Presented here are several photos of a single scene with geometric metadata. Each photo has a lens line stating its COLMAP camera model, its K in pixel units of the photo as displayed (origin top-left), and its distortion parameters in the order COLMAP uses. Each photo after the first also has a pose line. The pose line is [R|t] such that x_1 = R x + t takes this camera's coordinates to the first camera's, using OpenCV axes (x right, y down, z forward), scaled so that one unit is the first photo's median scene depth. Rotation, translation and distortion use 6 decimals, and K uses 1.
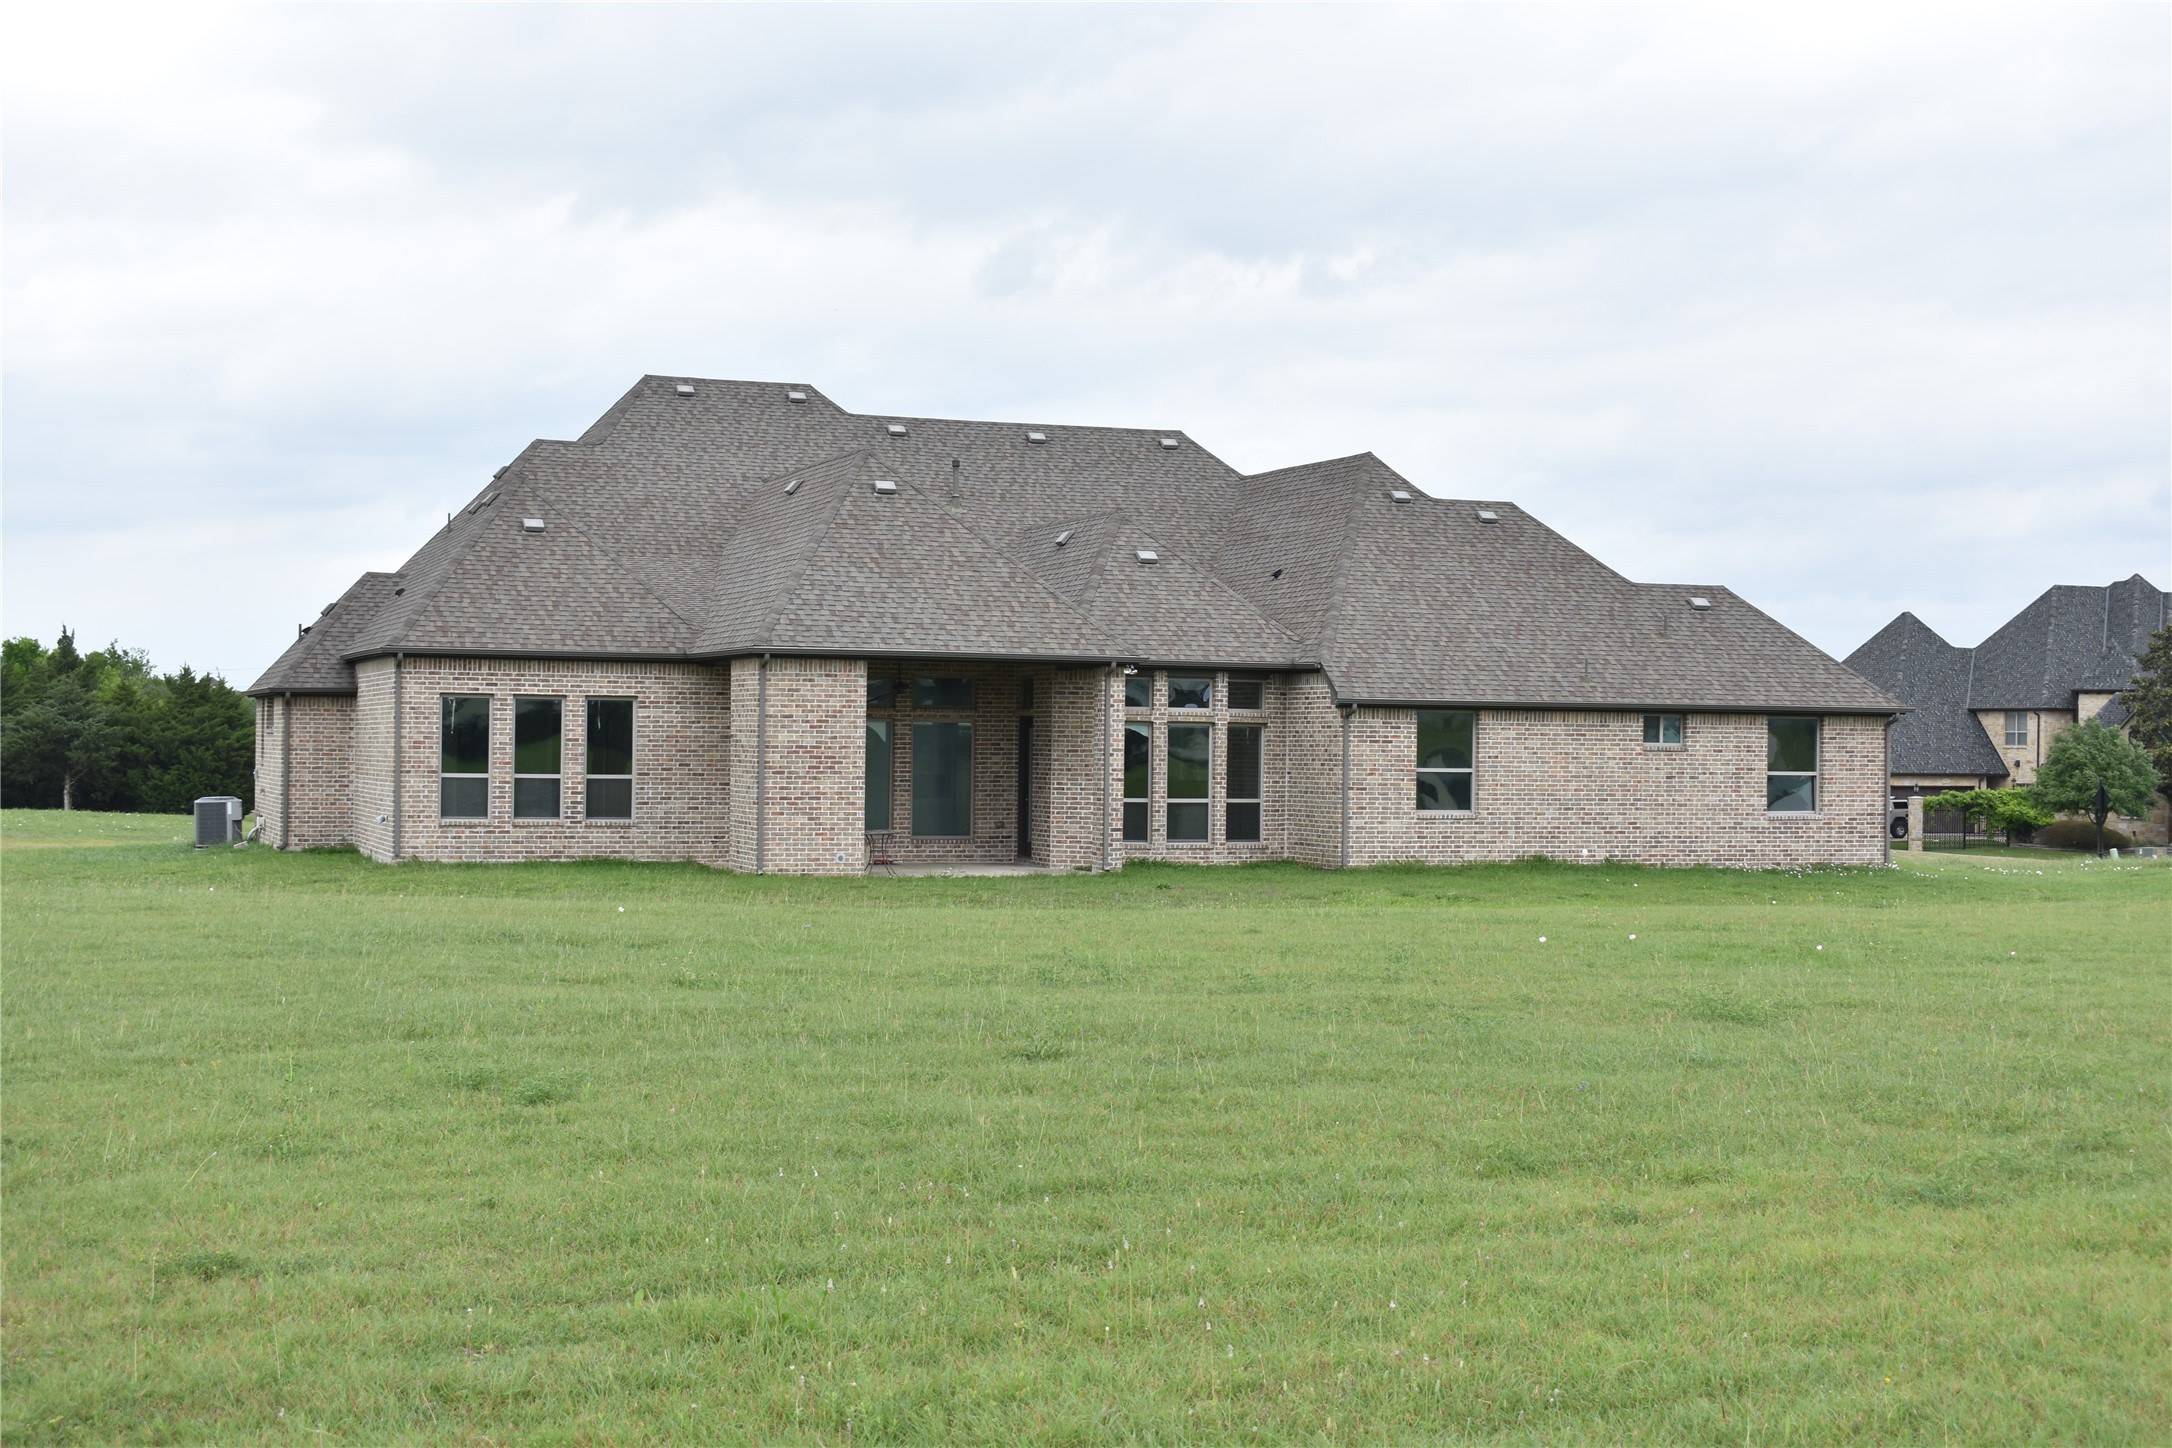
lens RADIAL K [[2914.6, 0, 1086.3], [0, 2914.6, 726.9], [0, 0, 1]] dist [-0.076249, 0.000000]
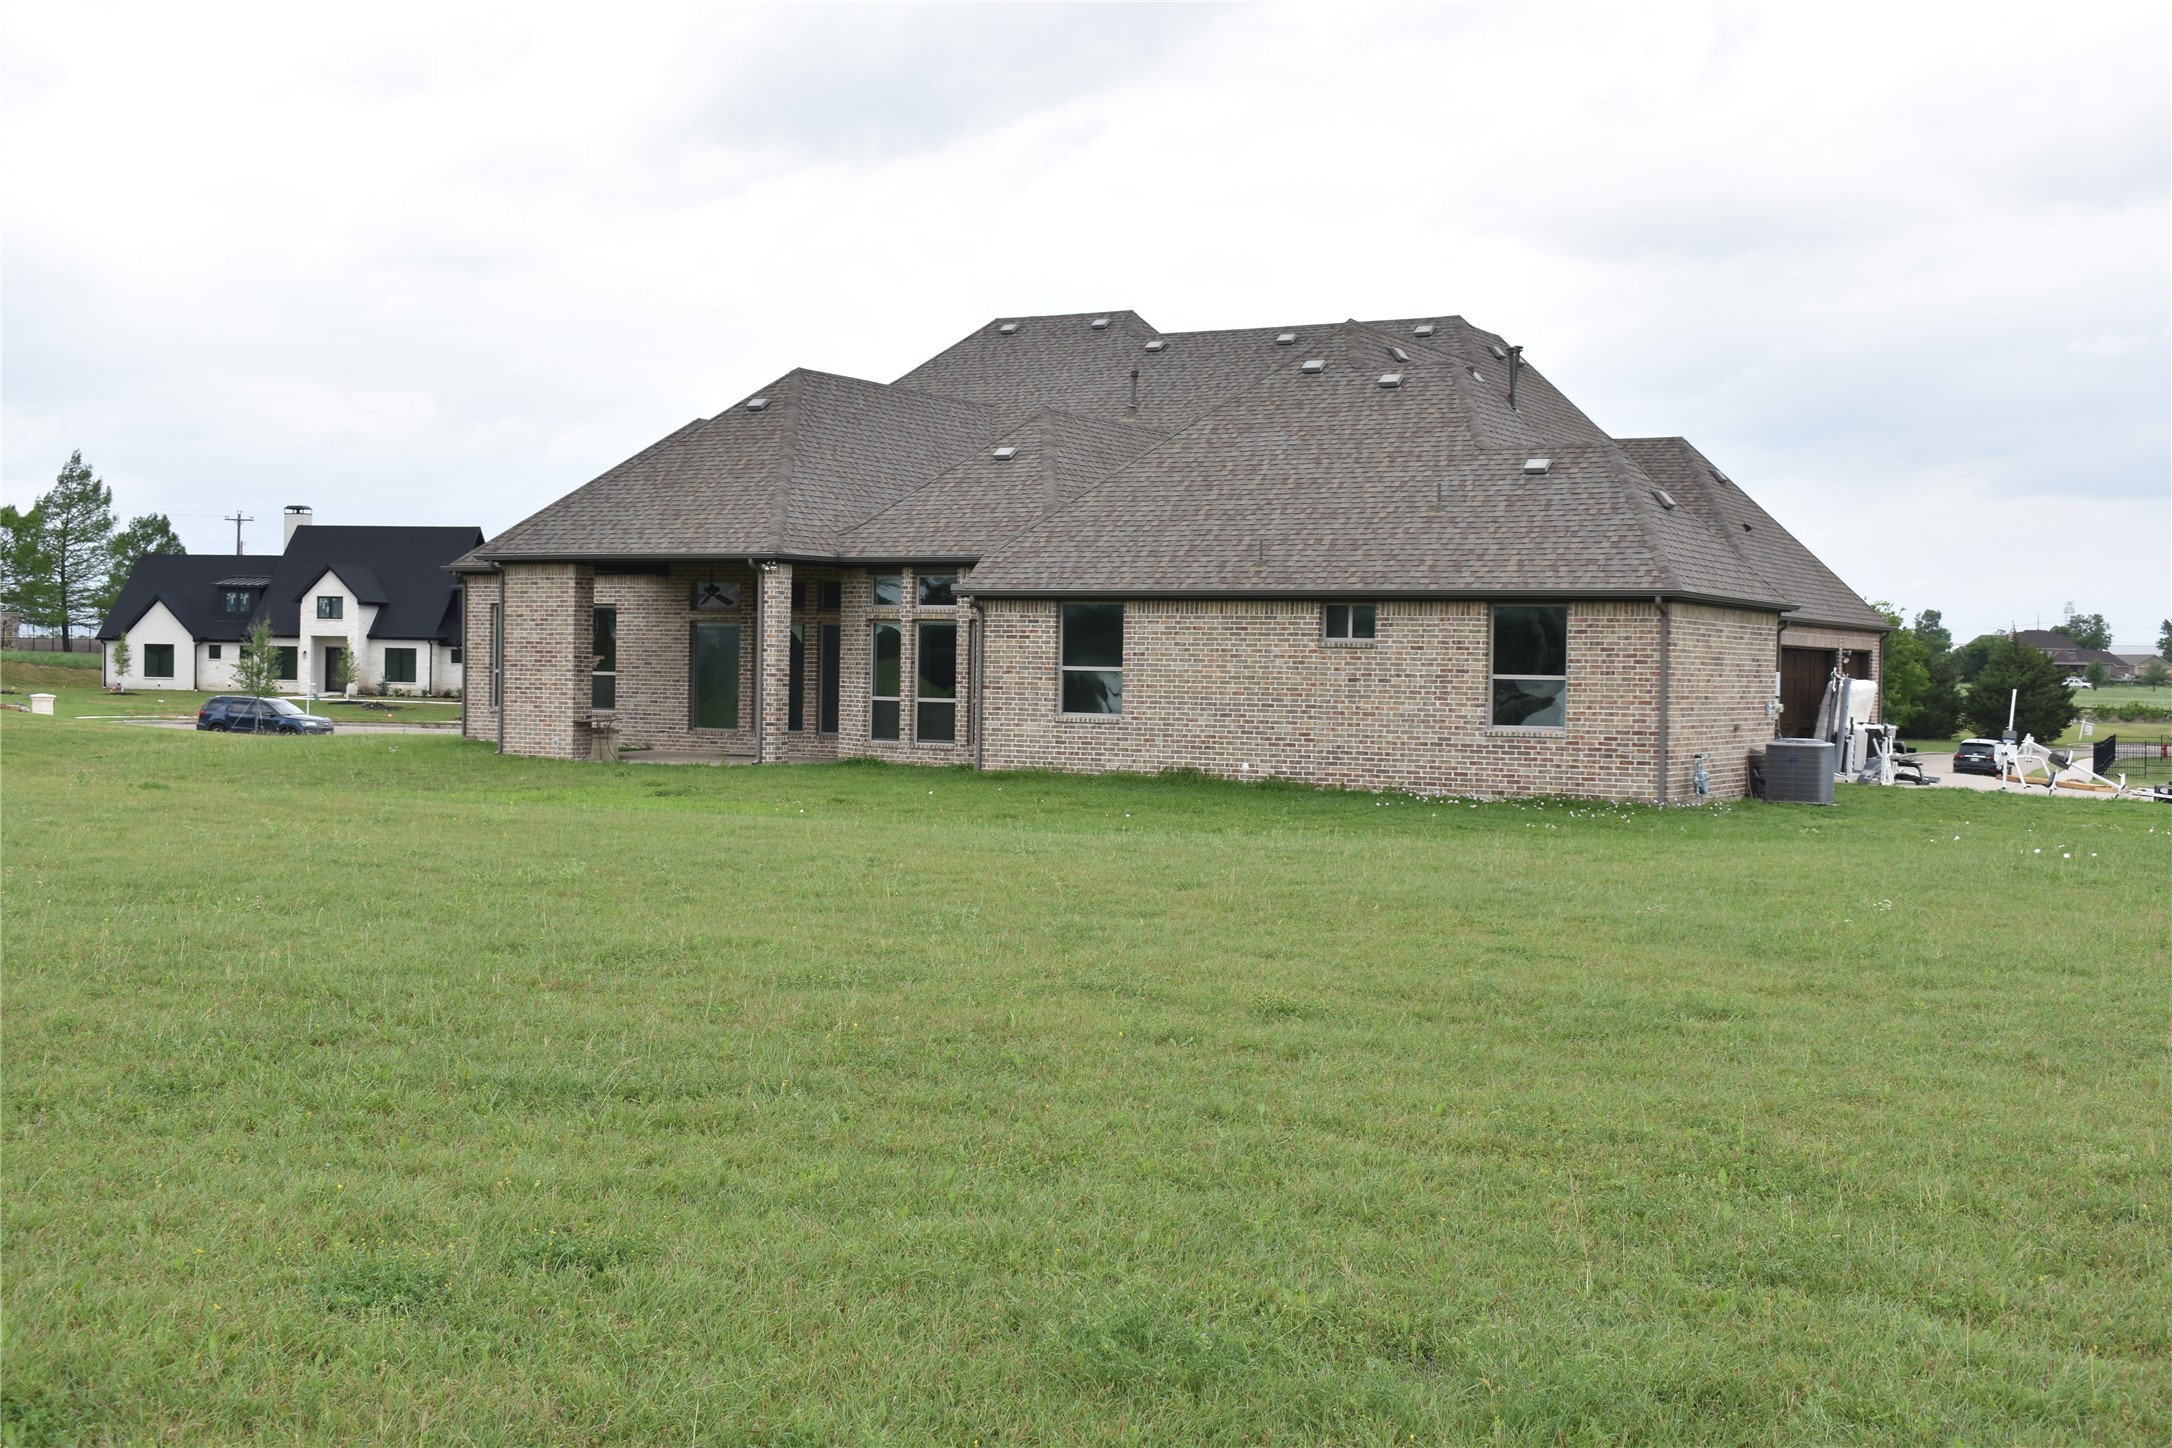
lens RADIAL K [[2490.6, 0, 1086.4], [0, 2490.6, 719.2], [0, 0, 1]] dist [-0.034309, 0.000000]
pose [[0.631121, 0.015836, -0.775523, 0.710271], [-0.006091, 0.999862, 0.015460, 0.018408], [0.775660, -0.005034, 0.631131, 0.509433]]
